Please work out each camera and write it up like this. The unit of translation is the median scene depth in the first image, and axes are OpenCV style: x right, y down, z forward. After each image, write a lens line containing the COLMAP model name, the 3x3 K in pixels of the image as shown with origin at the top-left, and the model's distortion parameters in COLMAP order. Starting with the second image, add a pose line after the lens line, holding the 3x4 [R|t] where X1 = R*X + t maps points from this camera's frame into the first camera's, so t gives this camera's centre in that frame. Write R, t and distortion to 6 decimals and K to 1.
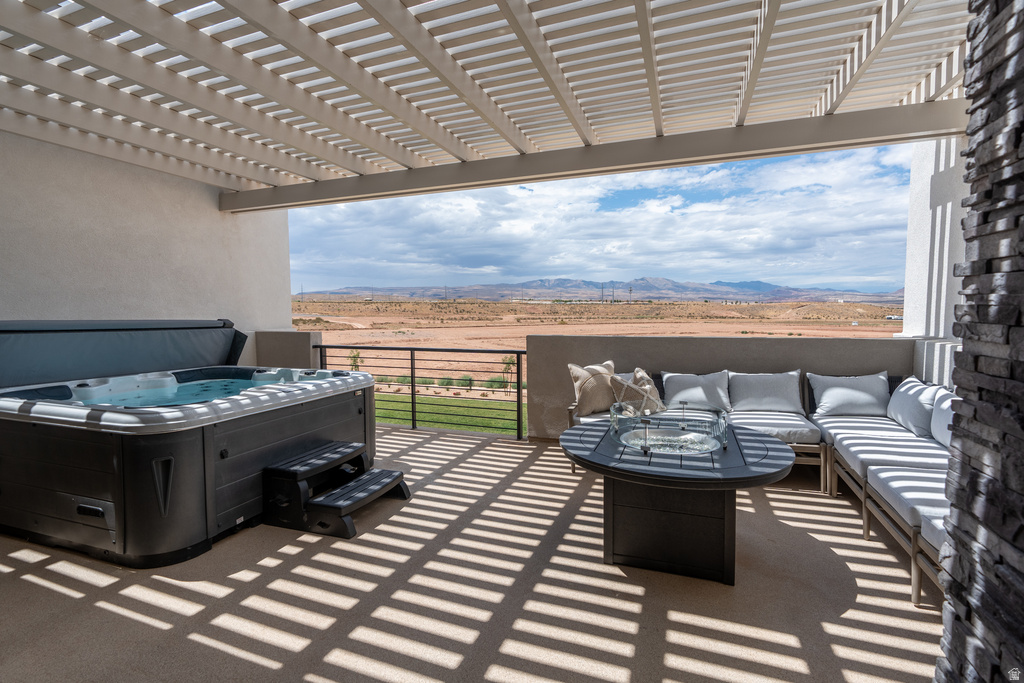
lens RADIAL K [[464.2, 0, 512.0], [0, 464.2, 341.5], [0, 0, 1]] dist [0.000354, 0.000141]
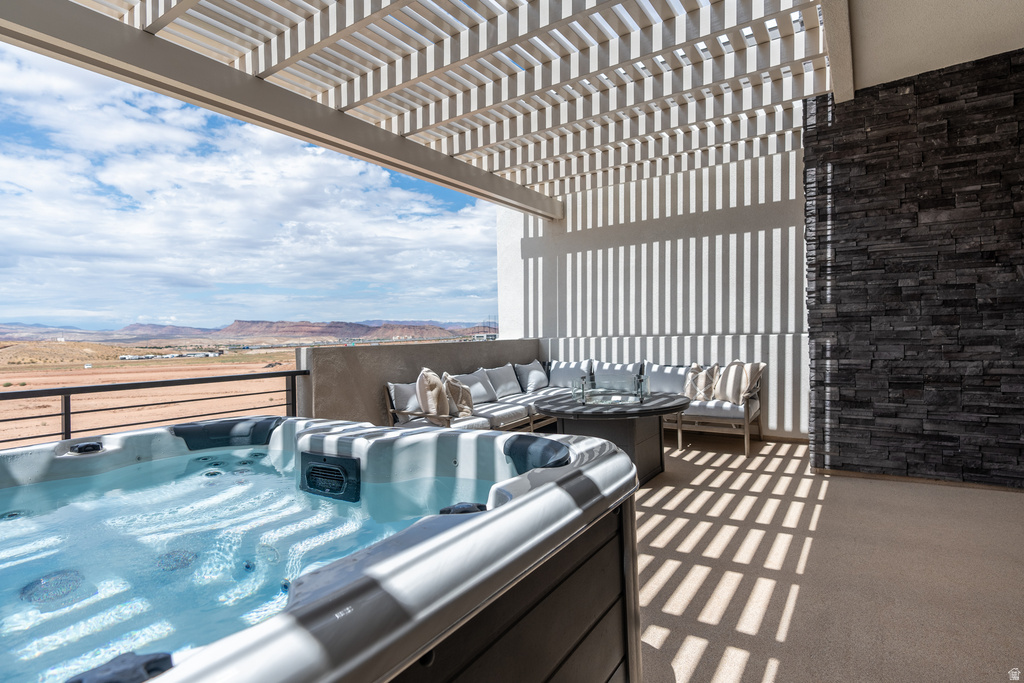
lens RADIAL K [[537.5, 0, 530.1], [0, 537.5, 340.9], [0, 0, 1]] dist [-0.025036, 0.000603]
pose [[0.198533, -0.007624, 0.980065, -0.637807], [0.092724, 0.995631, -0.011038, 0.014885], [-0.975698, 0.093067, 0.198372, 0.438858]]
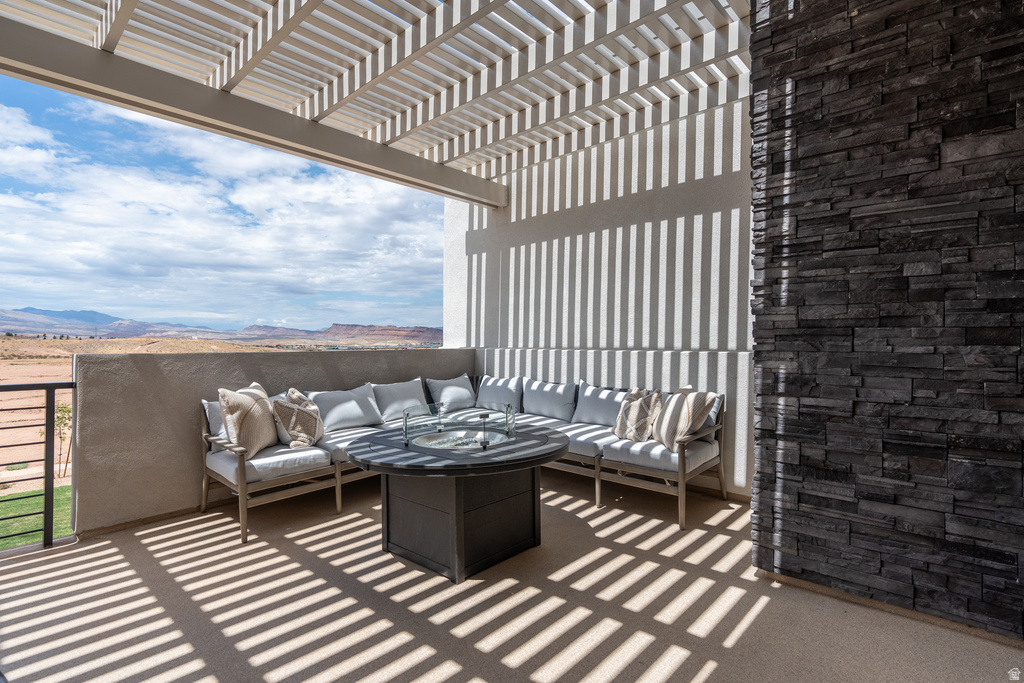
lens RADIAL K [[515.6, 0, 512.0], [0, 515.6, 341.5], [0, 0, 1]] dist [-0.001748, -0.005508]
pose [[0.368890, 0.010965, 0.929409, -0.321820], [0.064432, 0.997223, -0.037339, 0.025653], [-0.927237, 0.073658, 0.367159, 0.230198]]
